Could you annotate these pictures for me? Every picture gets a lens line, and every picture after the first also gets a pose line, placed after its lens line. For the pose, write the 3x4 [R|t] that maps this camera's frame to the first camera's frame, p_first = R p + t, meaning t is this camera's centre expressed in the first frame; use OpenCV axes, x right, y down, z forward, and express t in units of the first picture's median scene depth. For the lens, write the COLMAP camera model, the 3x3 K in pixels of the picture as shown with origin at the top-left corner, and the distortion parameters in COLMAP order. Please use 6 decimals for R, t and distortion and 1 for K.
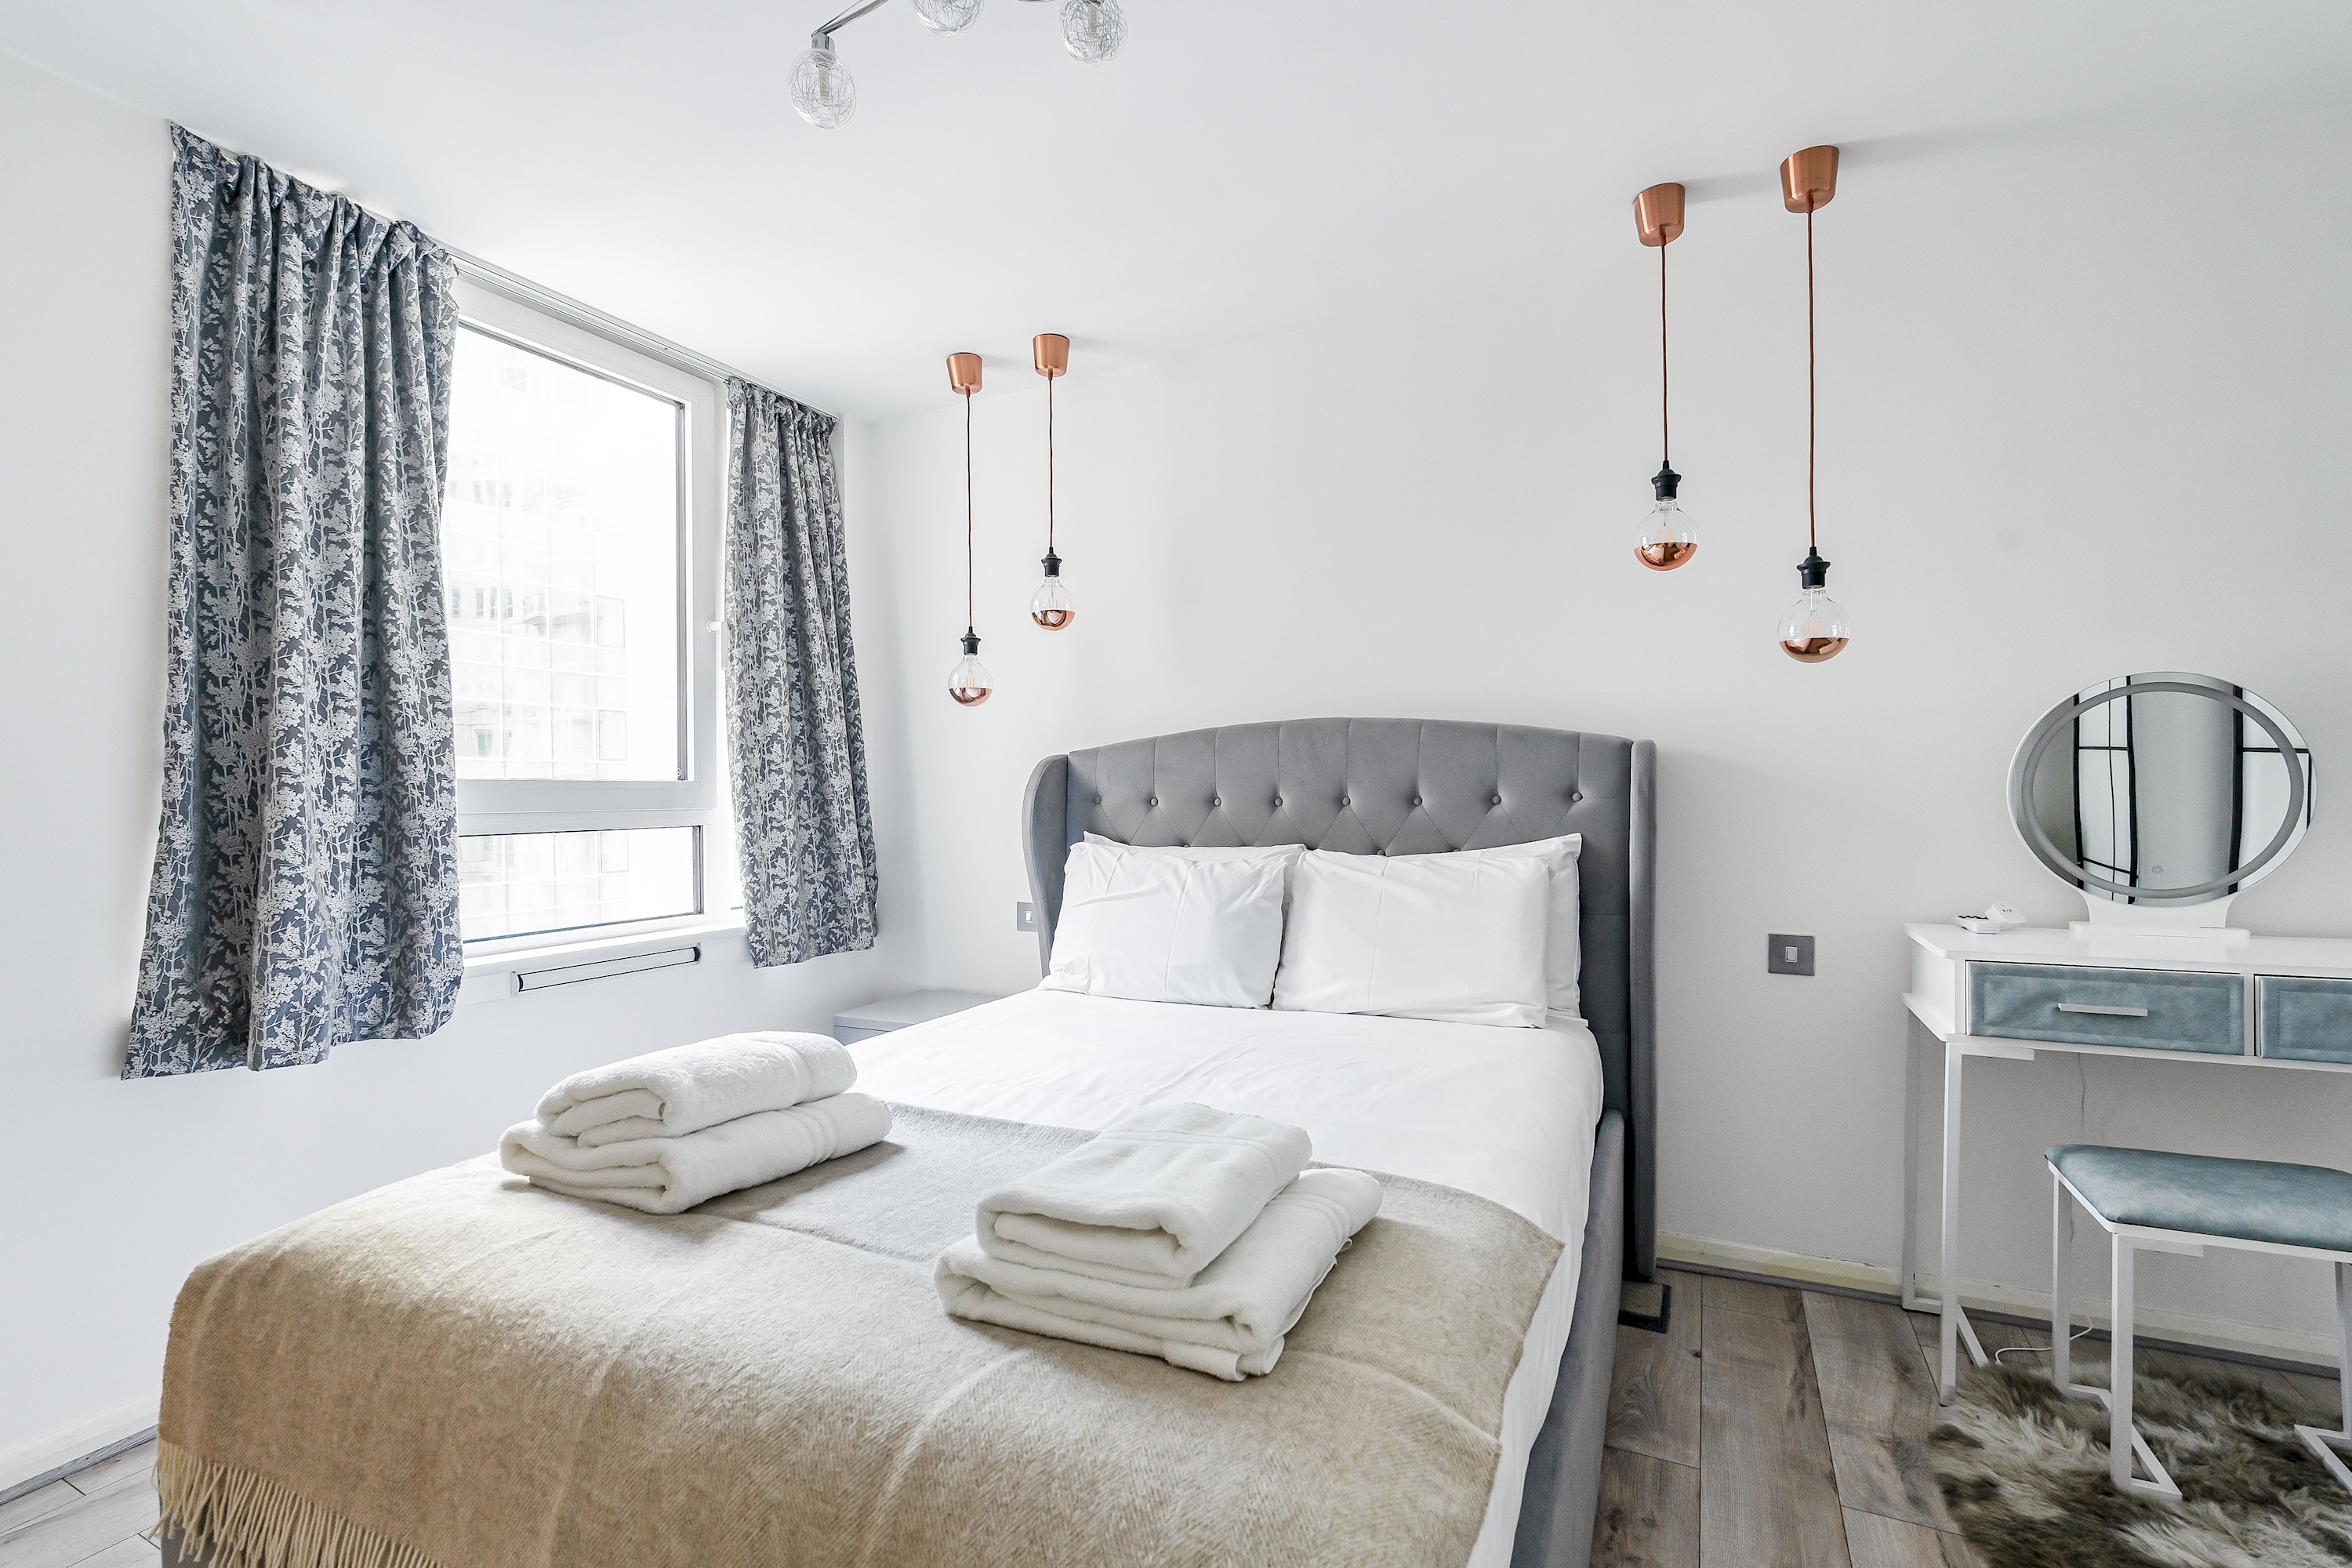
lens RADIAL K [[1058.0, 0, 1178.7], [0, 1058.0, 801.4], [0, 0, 1]] dist [-0.004501, 0.000466]
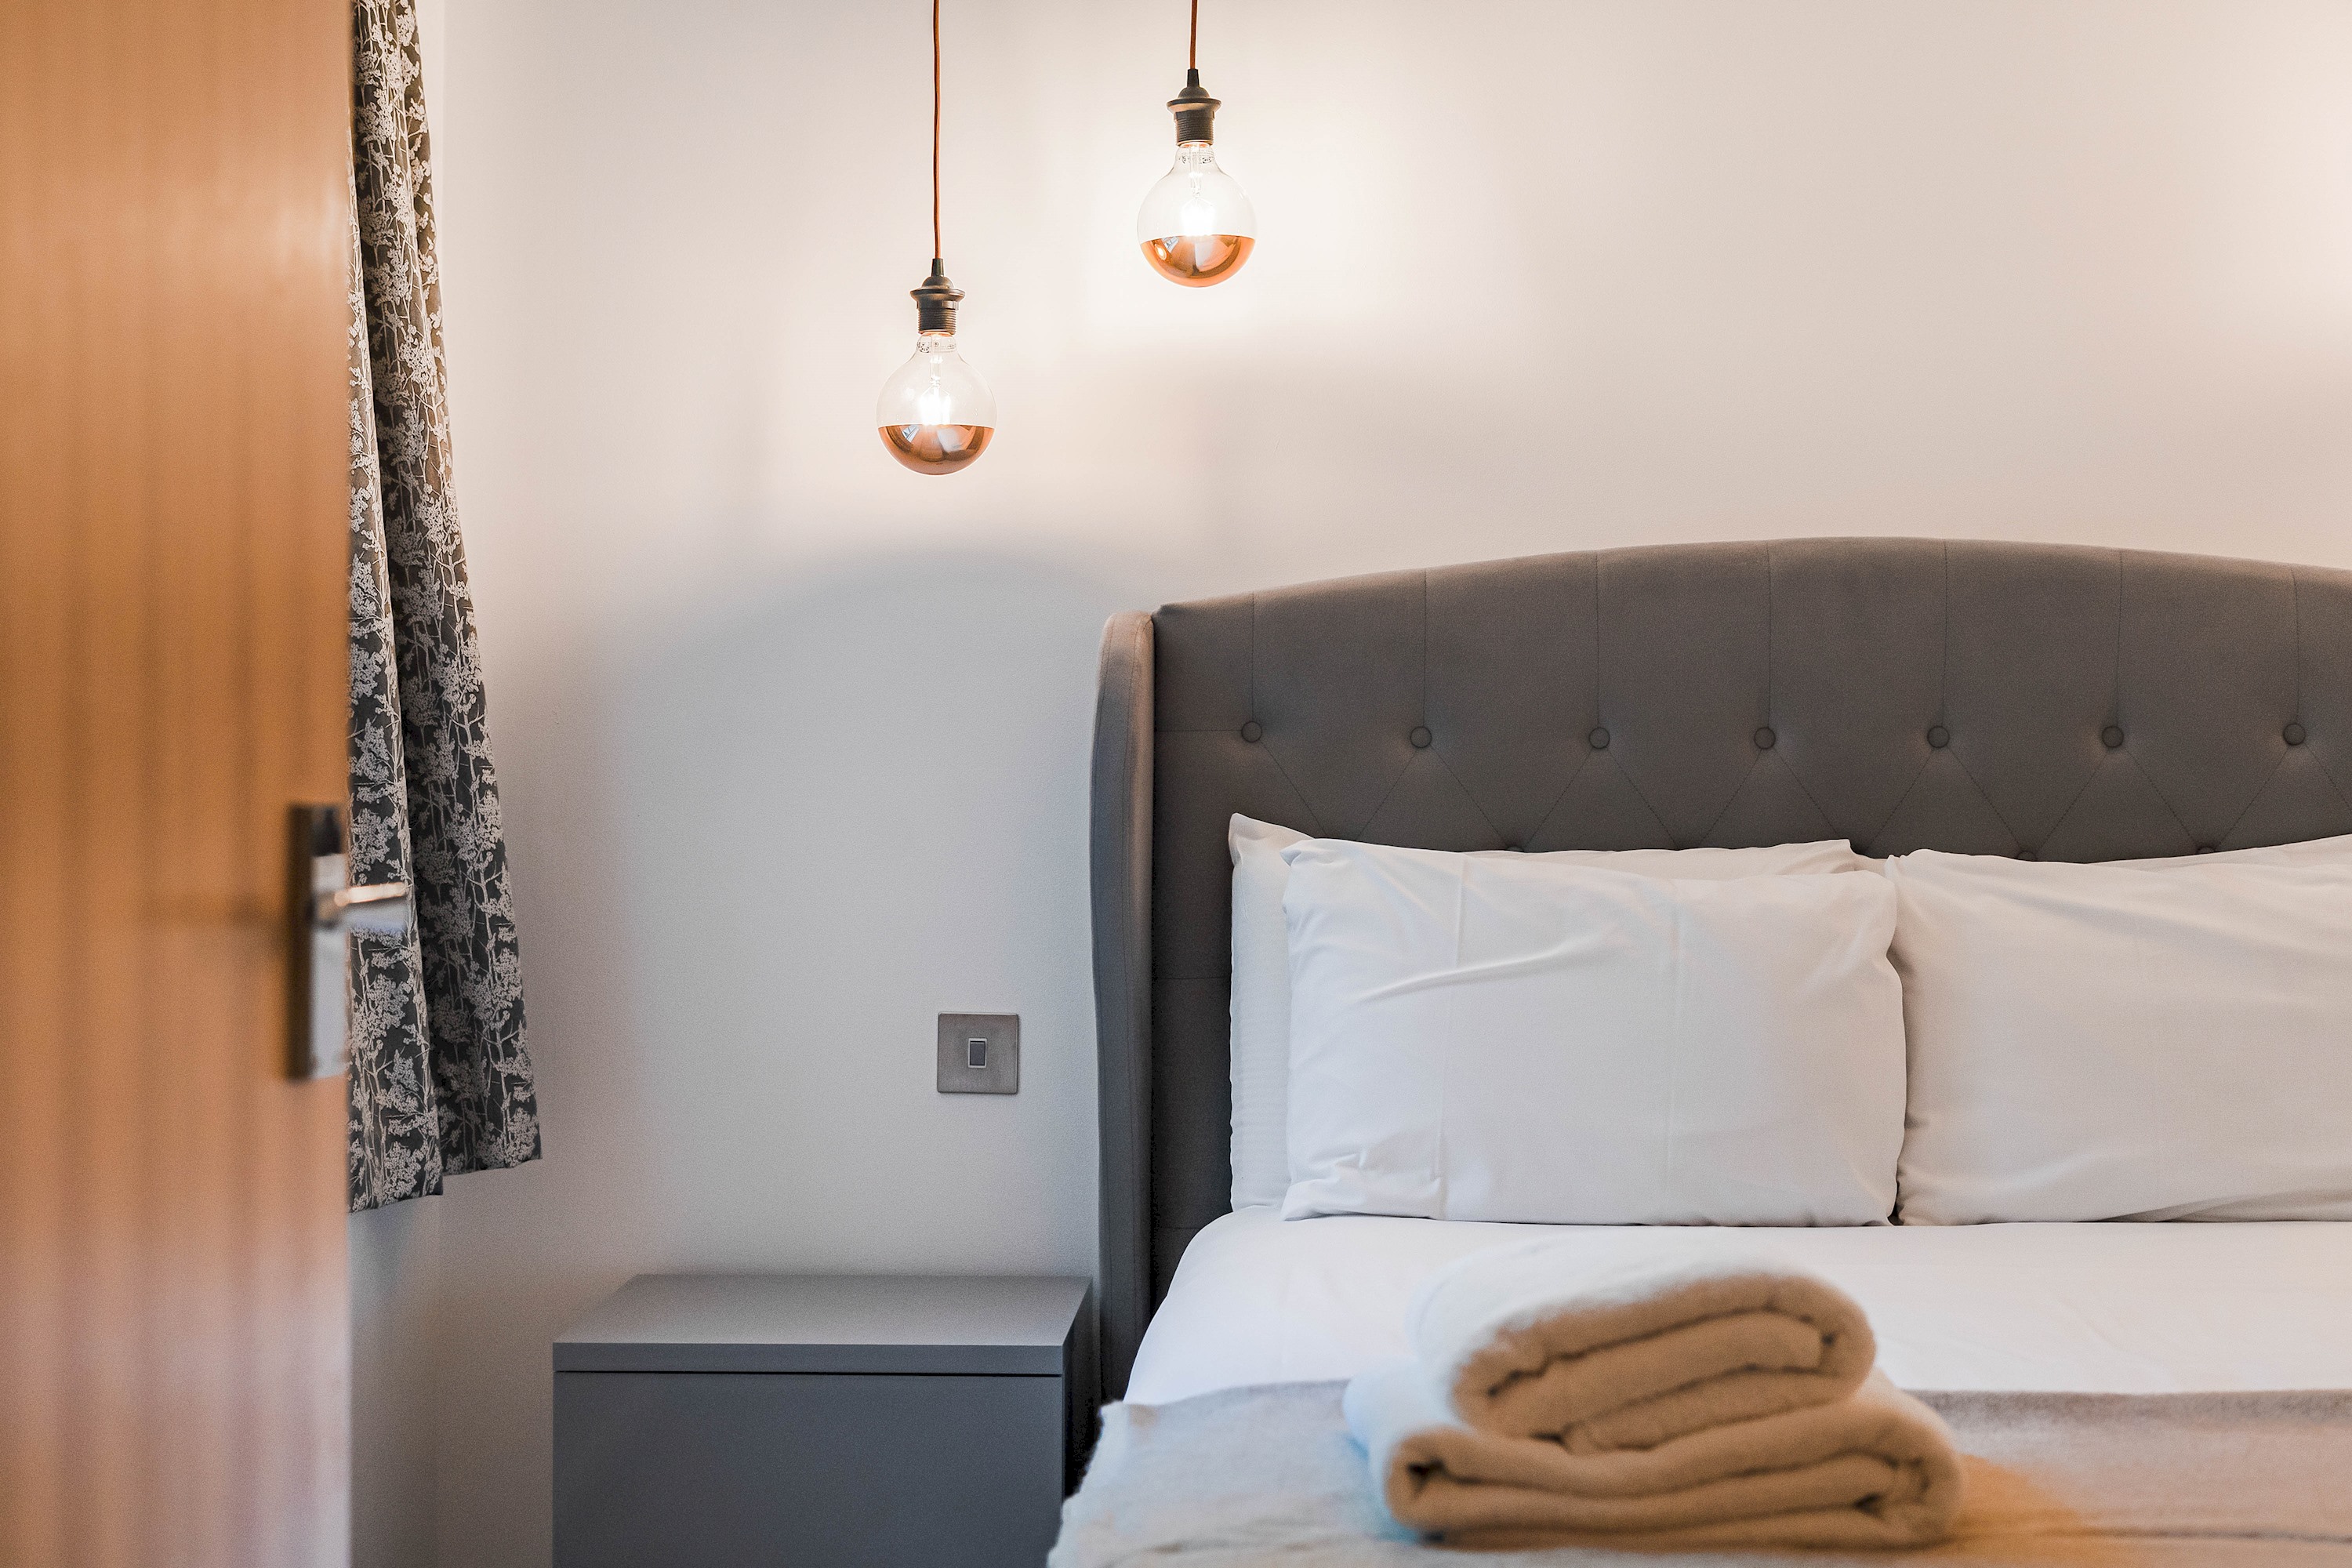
lens RADIAL K [[3485.4, 0, 1142.2], [0, 3485.4, 688.8], [0, 0, 1]] dist [0.008252, 0.005376]
pose [[0.930178, 0.012264, 0.366904, -0.745614], [-0.002941, 0.999659, -0.025957, 0.020657], [-0.367097, 0.023066, 0.929897, -0.195211]]
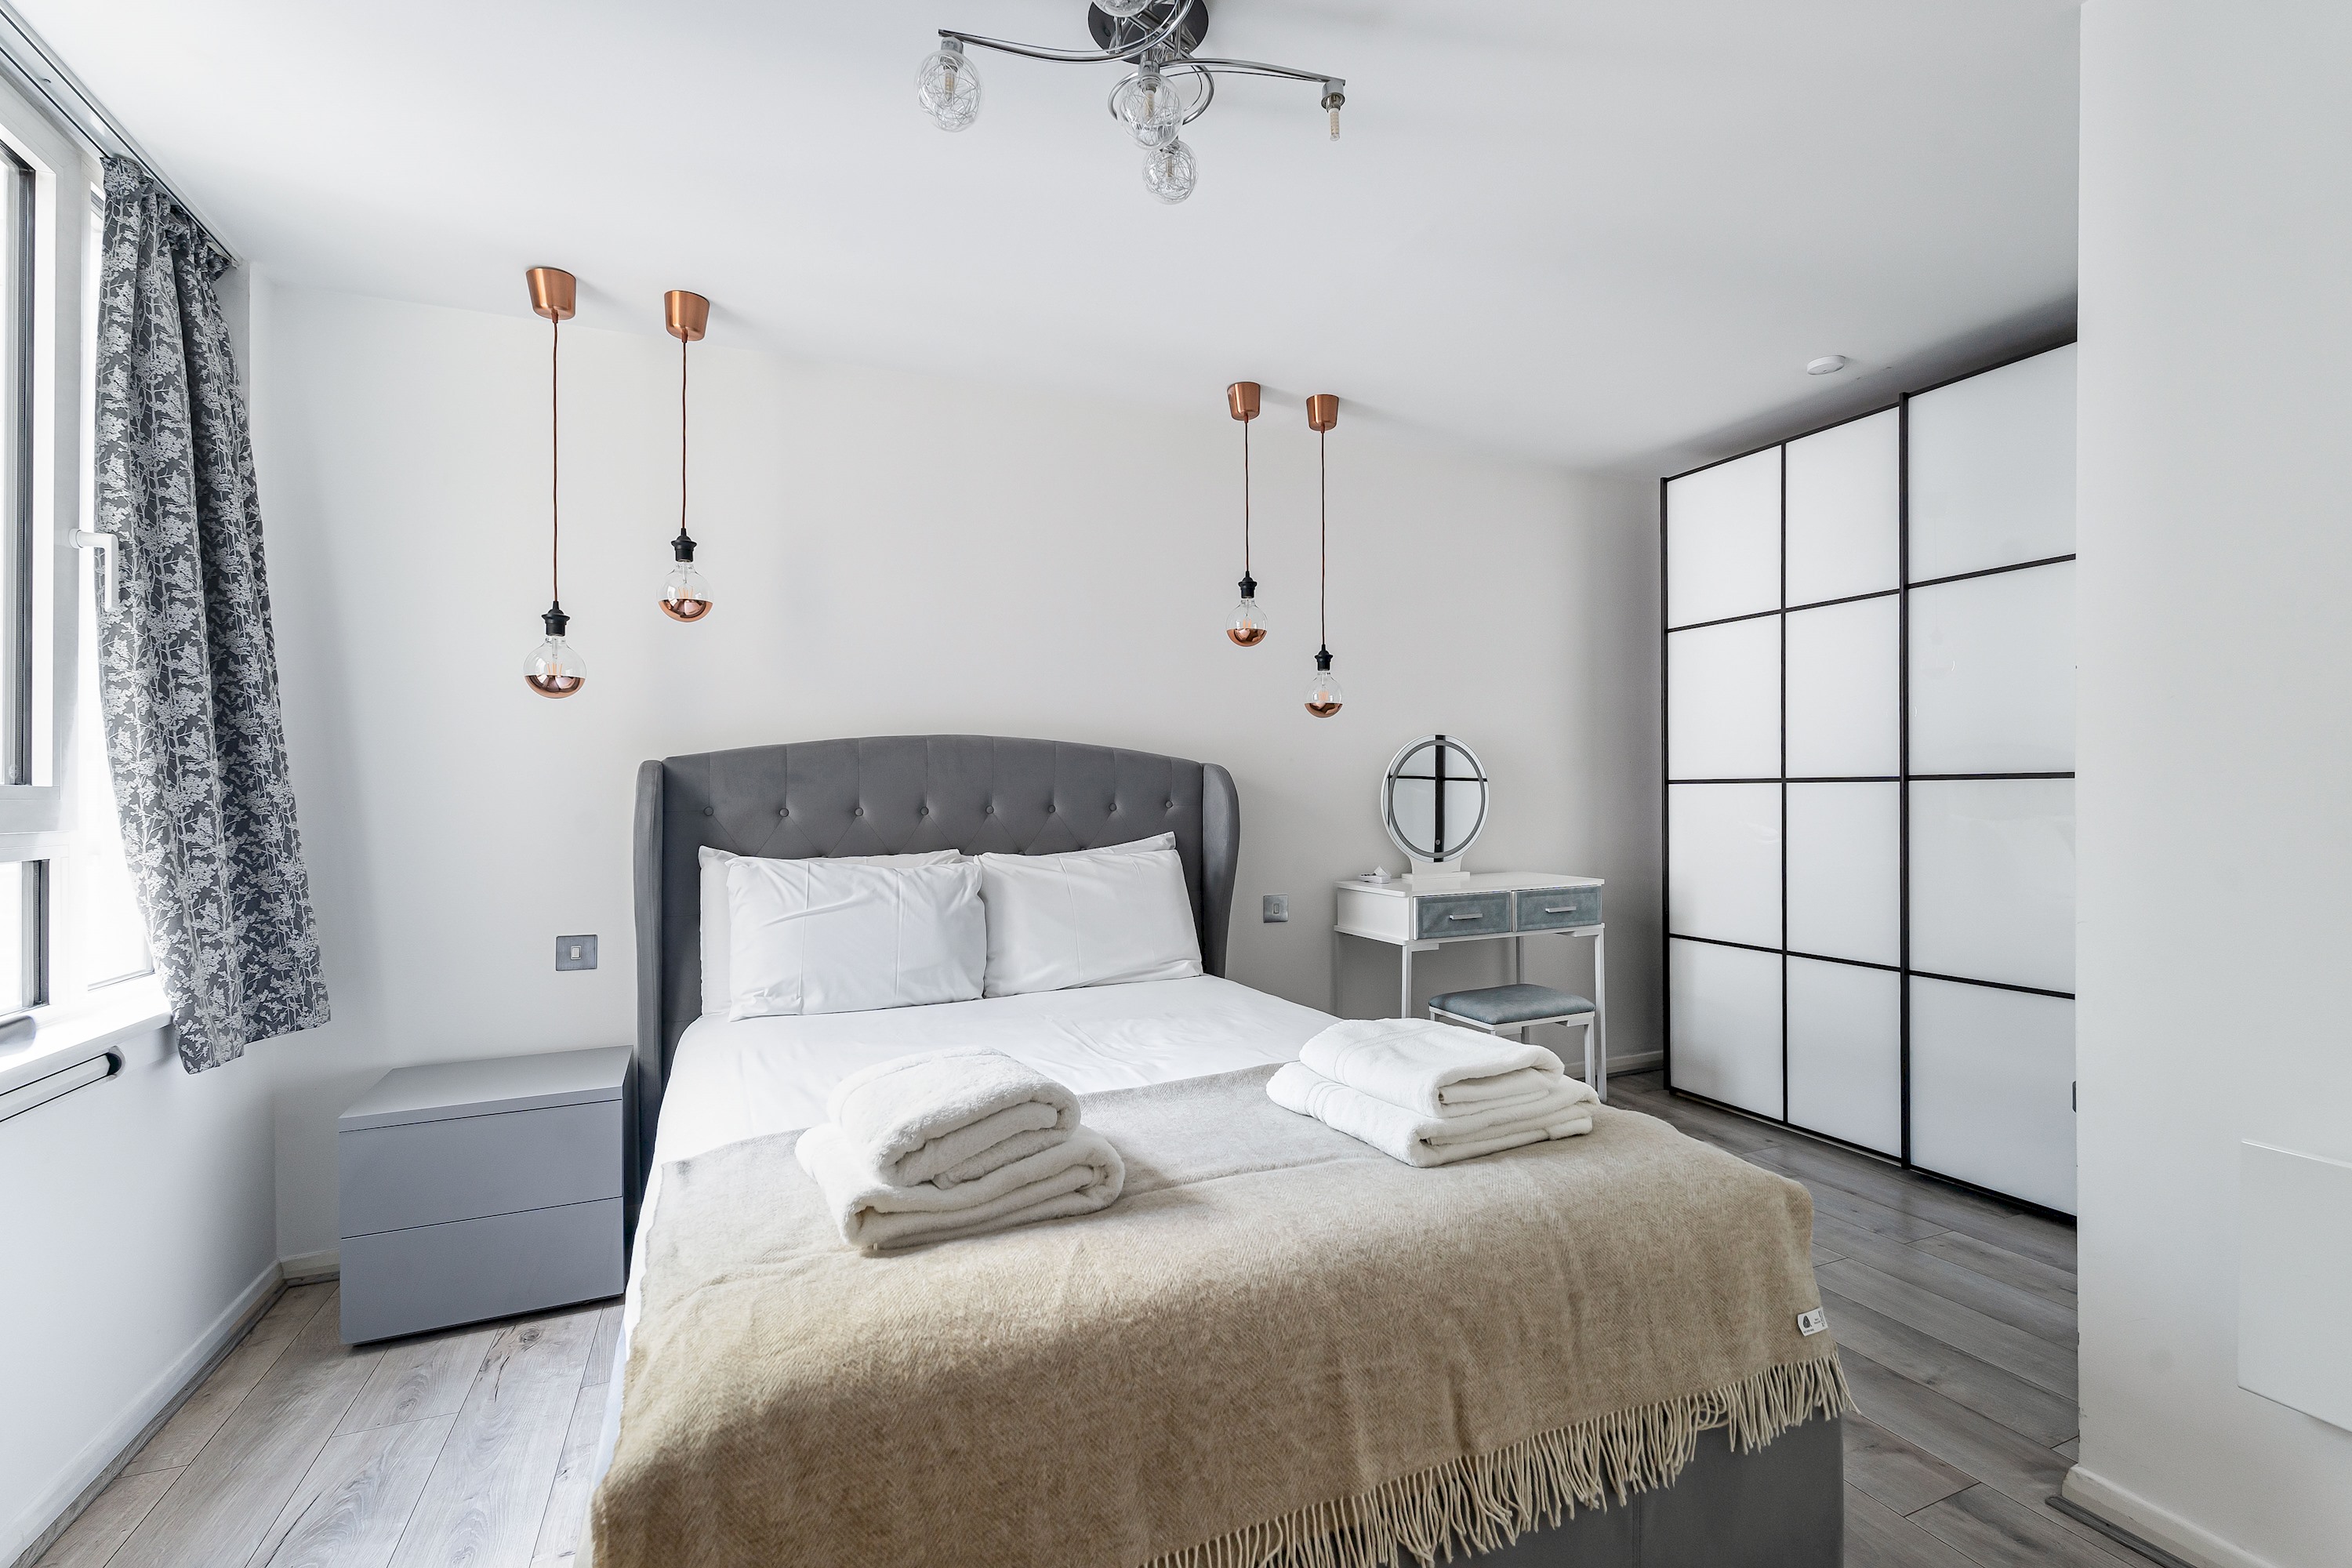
lens RADIAL K [[1038.4, 0, 1183.4], [0, 1038.4, 791.0], [0, 0, 1]] dist [-0.001804, -0.000420]
pose [[0.647359, 0.005210, 0.762168, -0.640645], [0.011366, 0.999799, -0.016488, 0.000758], [-0.762101, 0.019336, 0.647170, 0.146075]]
